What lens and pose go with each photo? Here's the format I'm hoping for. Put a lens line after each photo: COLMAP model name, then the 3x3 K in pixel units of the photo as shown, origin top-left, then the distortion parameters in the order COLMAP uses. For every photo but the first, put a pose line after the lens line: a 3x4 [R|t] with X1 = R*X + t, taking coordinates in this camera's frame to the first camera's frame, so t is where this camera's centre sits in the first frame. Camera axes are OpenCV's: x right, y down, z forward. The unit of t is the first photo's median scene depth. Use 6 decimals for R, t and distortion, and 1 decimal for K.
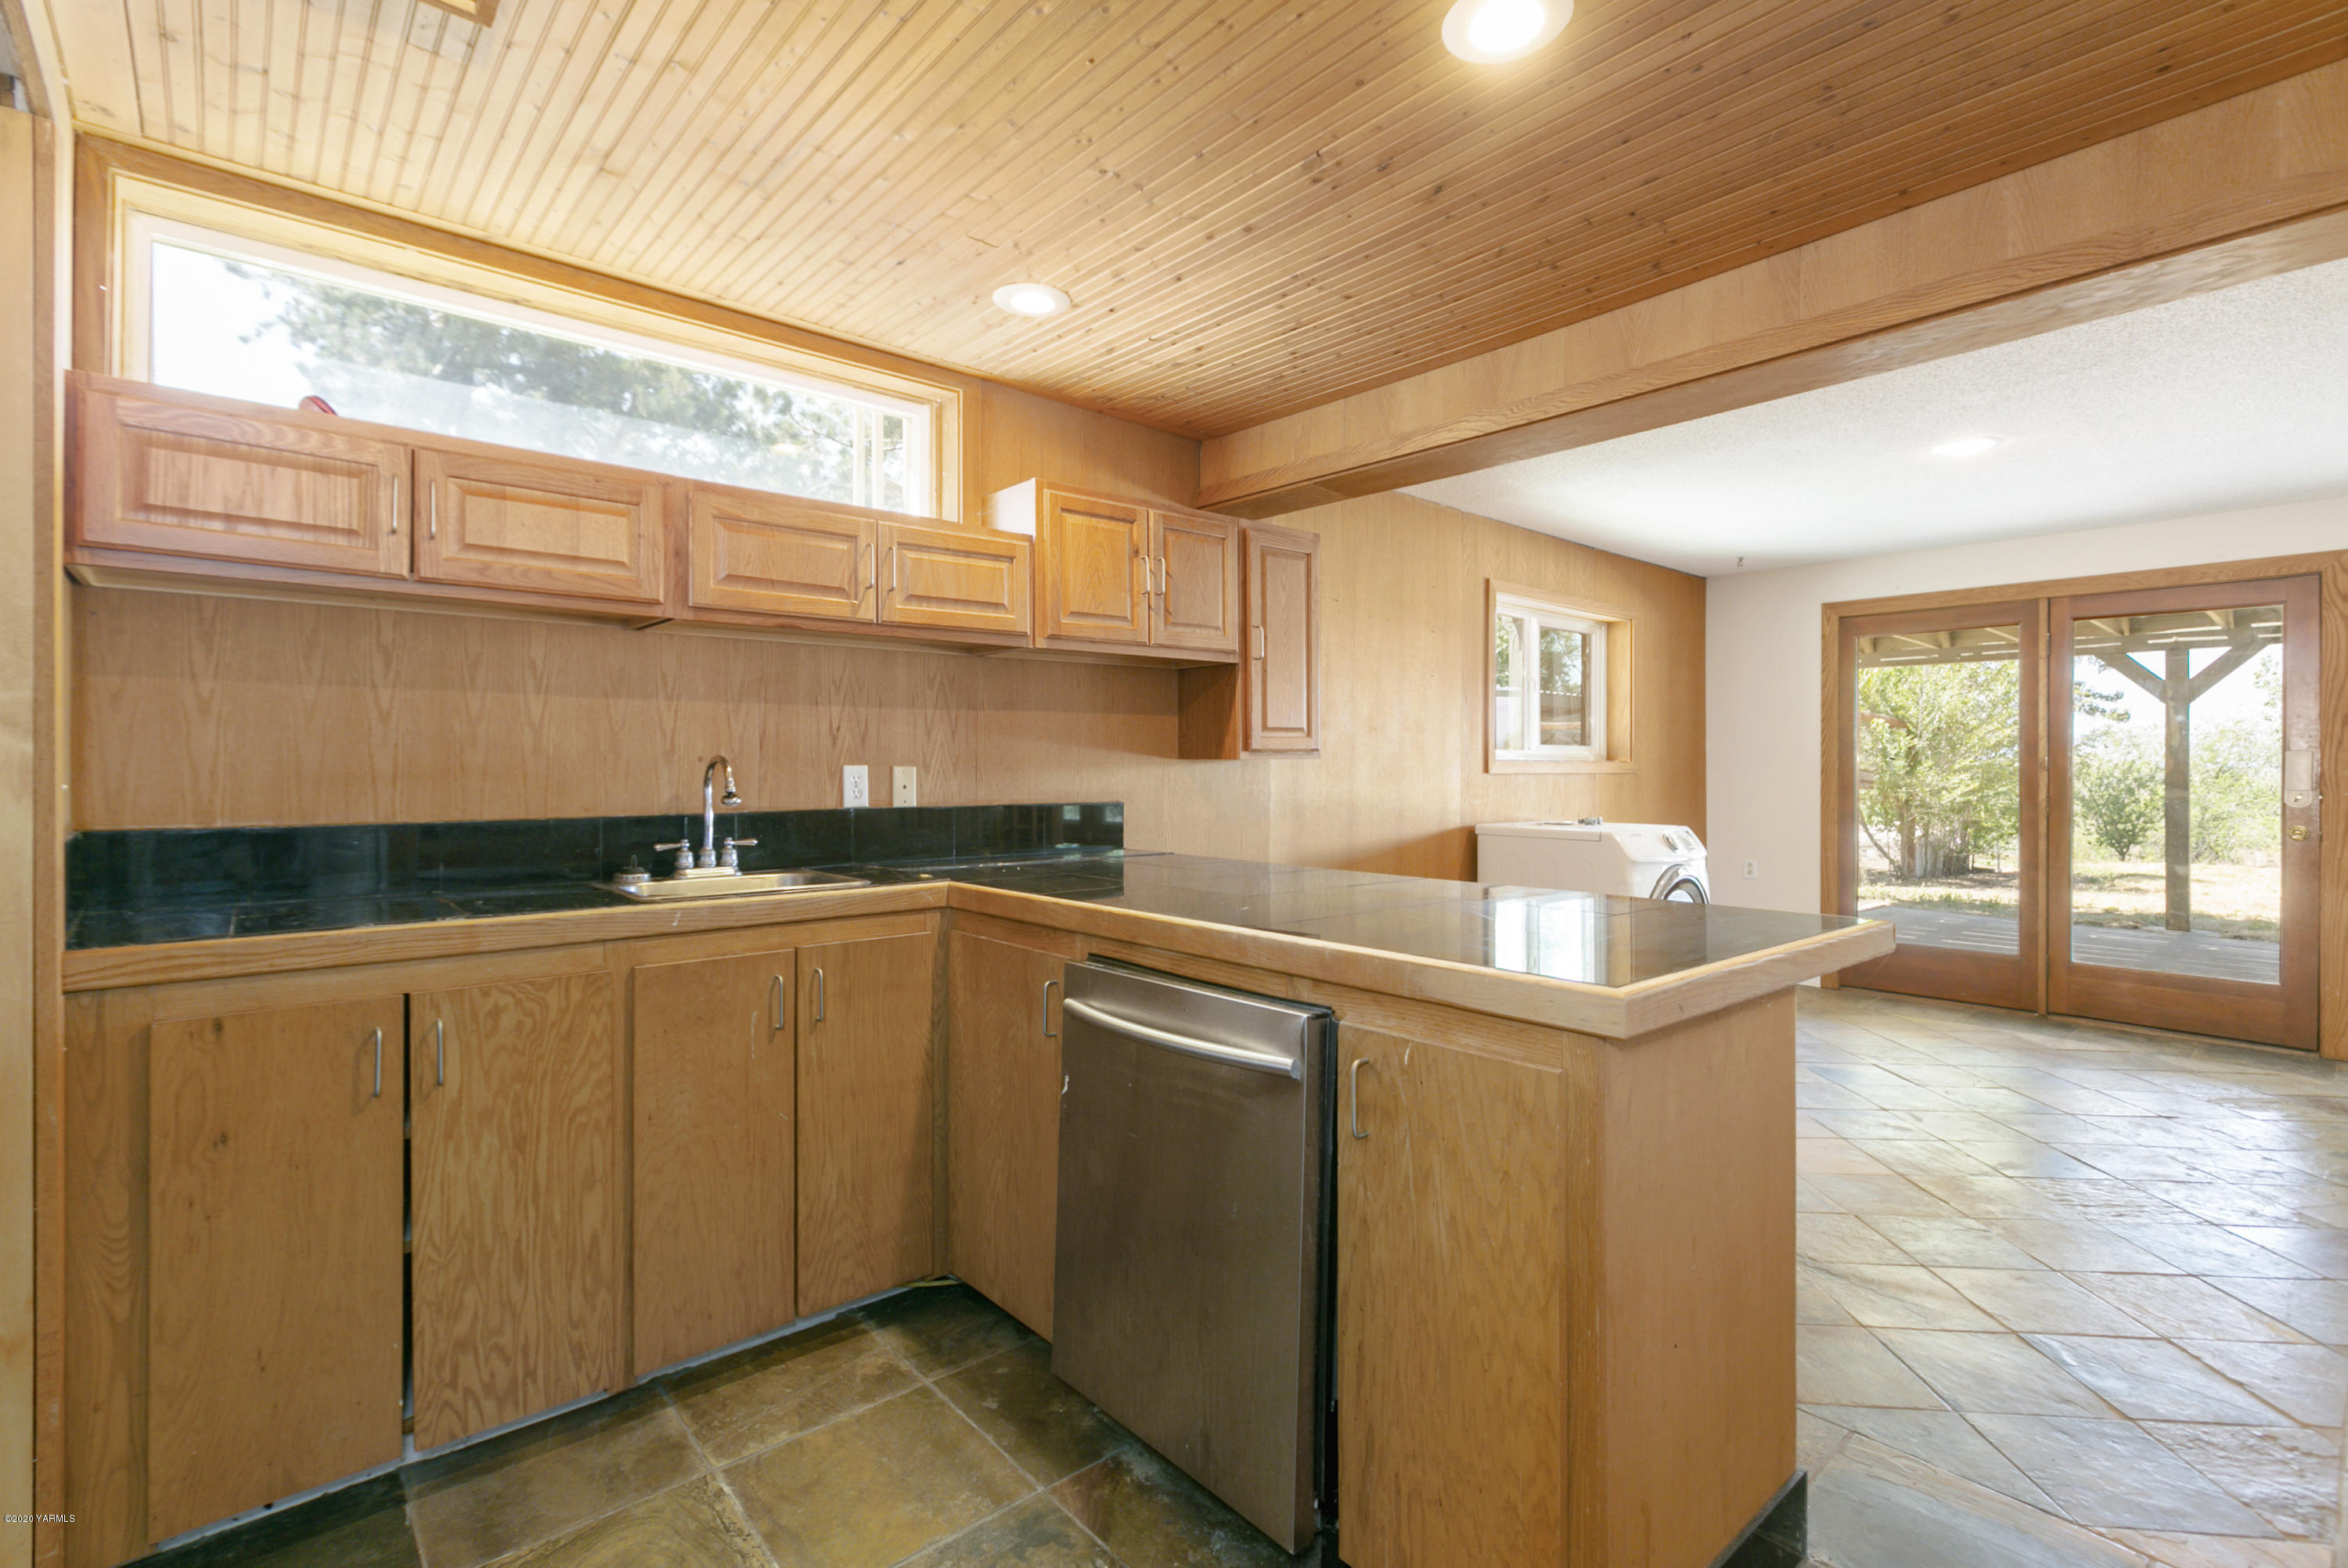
lens RADIAL K [[1064.5, 0, 1174.0], [0, 1064.5, 784.0], [0, 0, 1]] dist [0.000030, -0.000003]
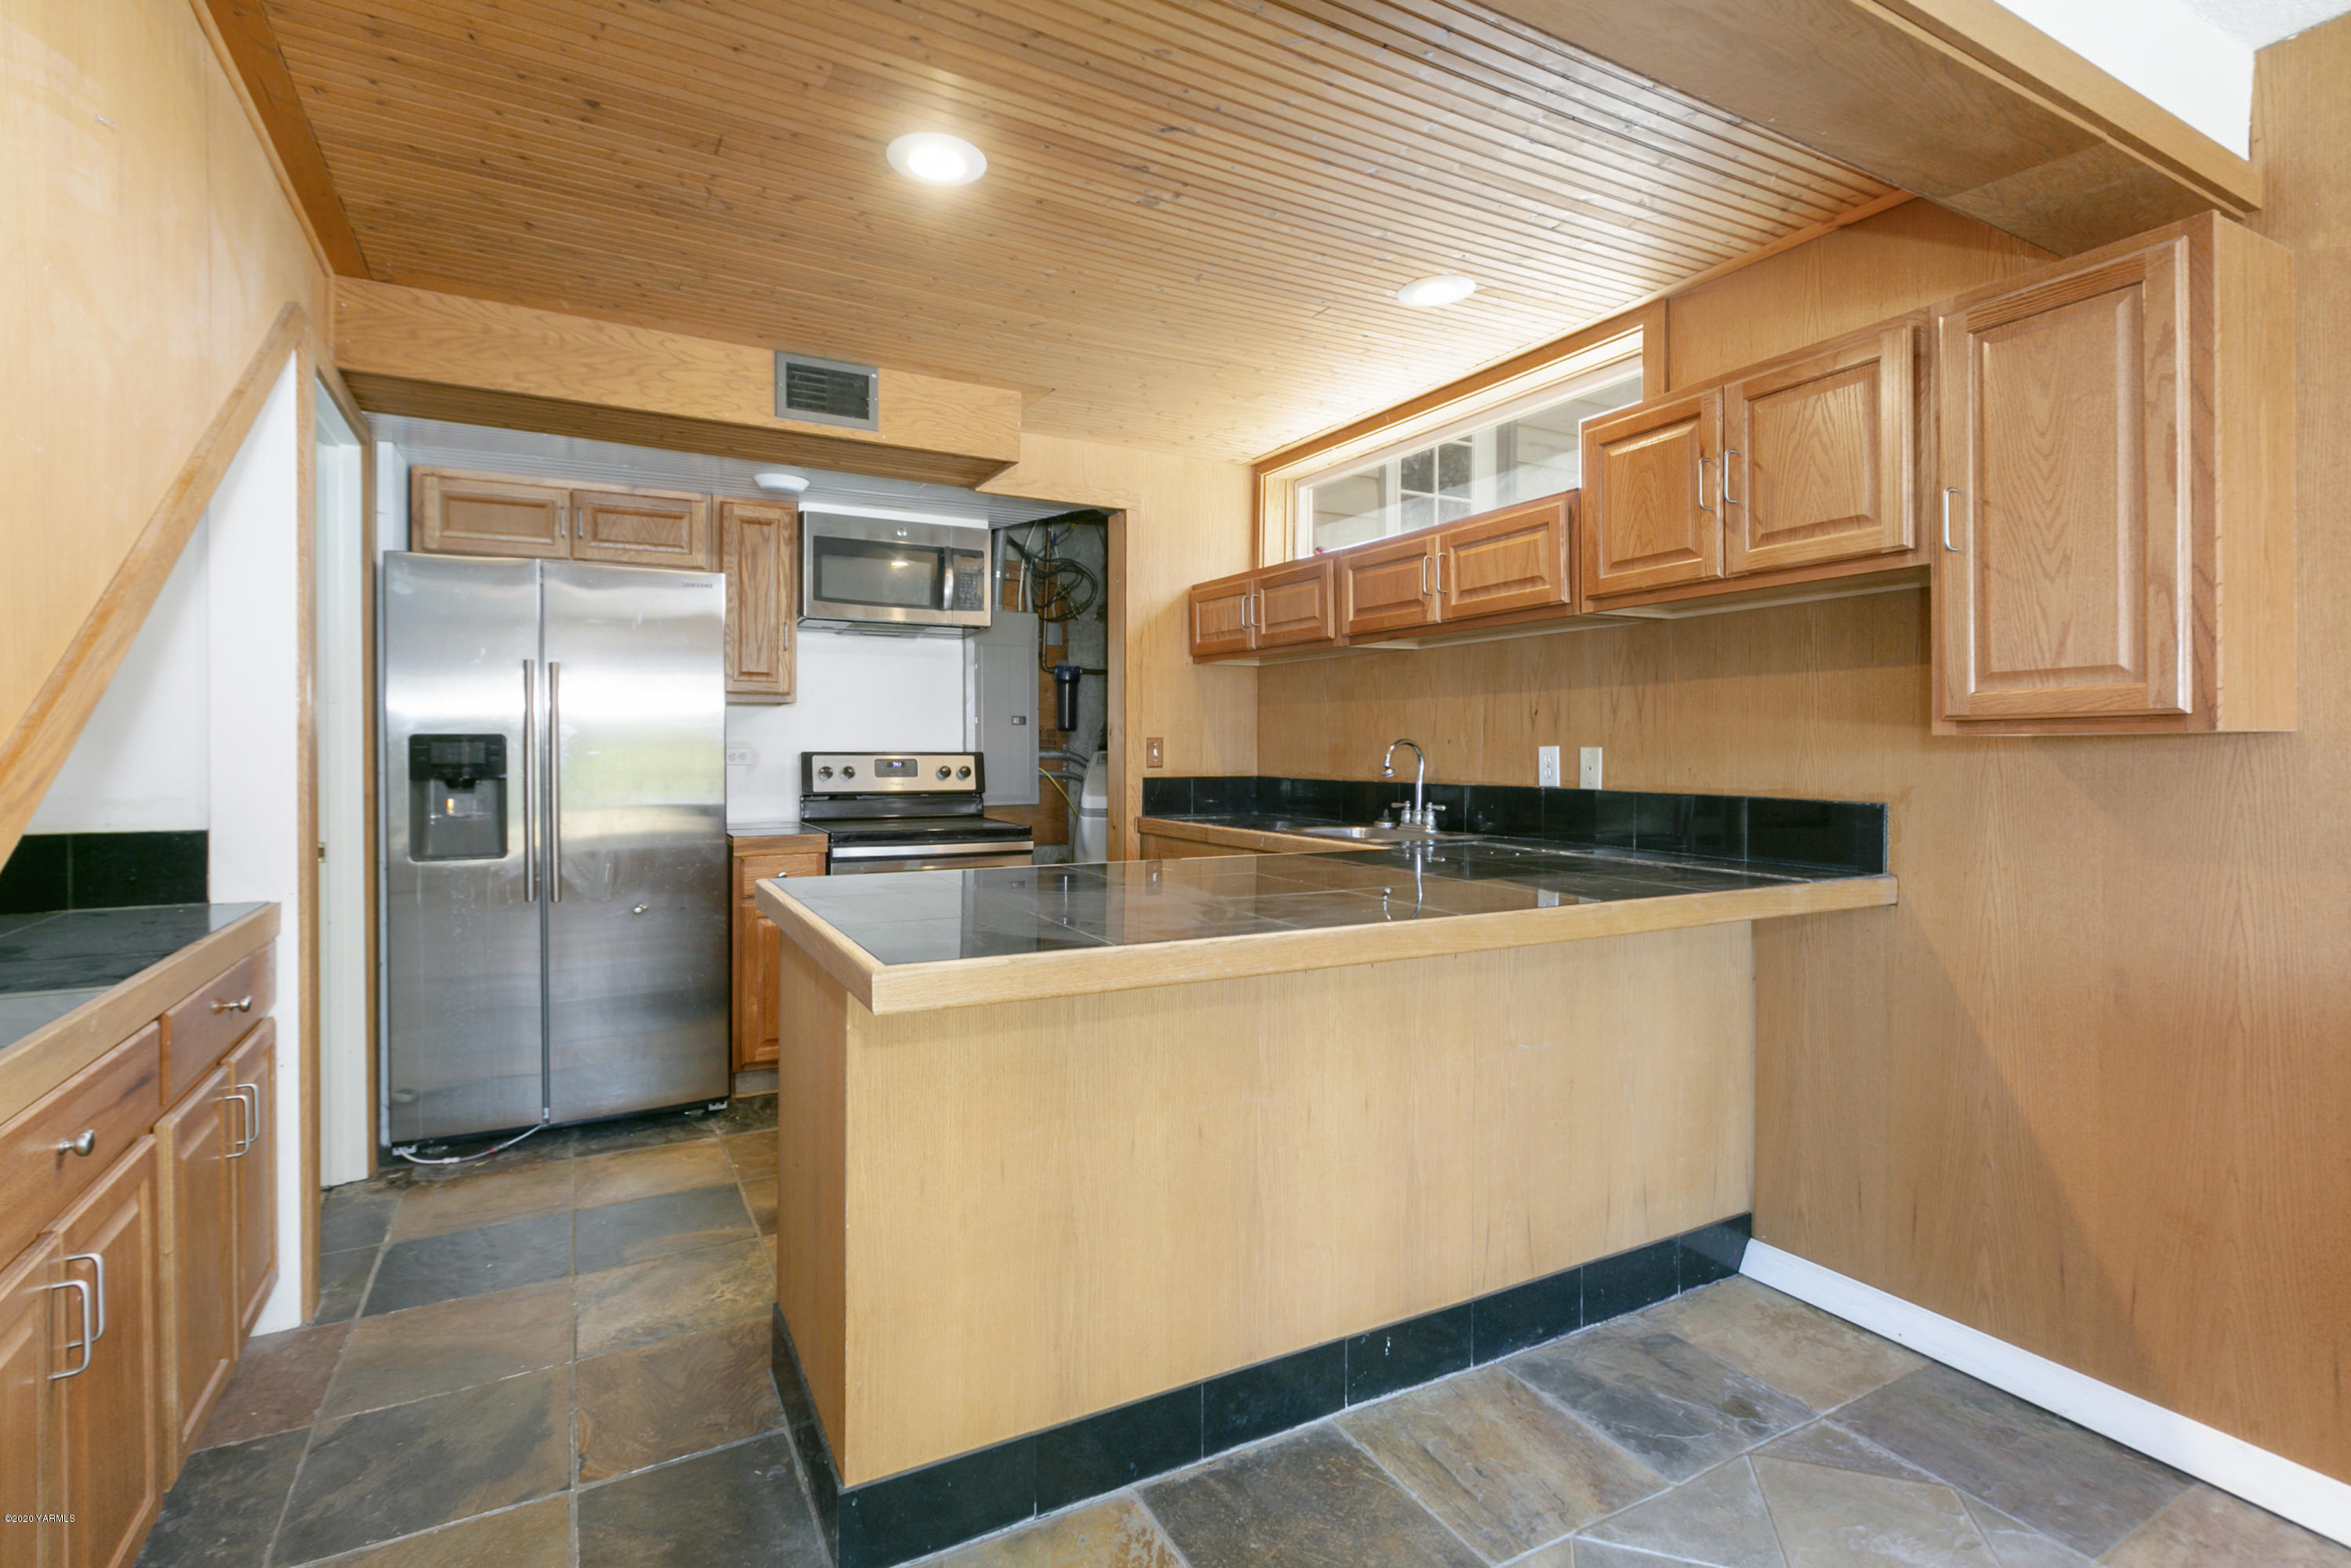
lens RADIAL K [[1128.6, 0, 1171.2], [0, 1128.6, 741.4], [0, 0, 1]] dist [0.000180, 0.000004]
pose [[-0.224141, 0.000427, -0.974557, 0.887299], [-0.015775, 0.999867, 0.004067, -0.021453], [0.974429, 0.016285, -0.224104, 0.909113]]
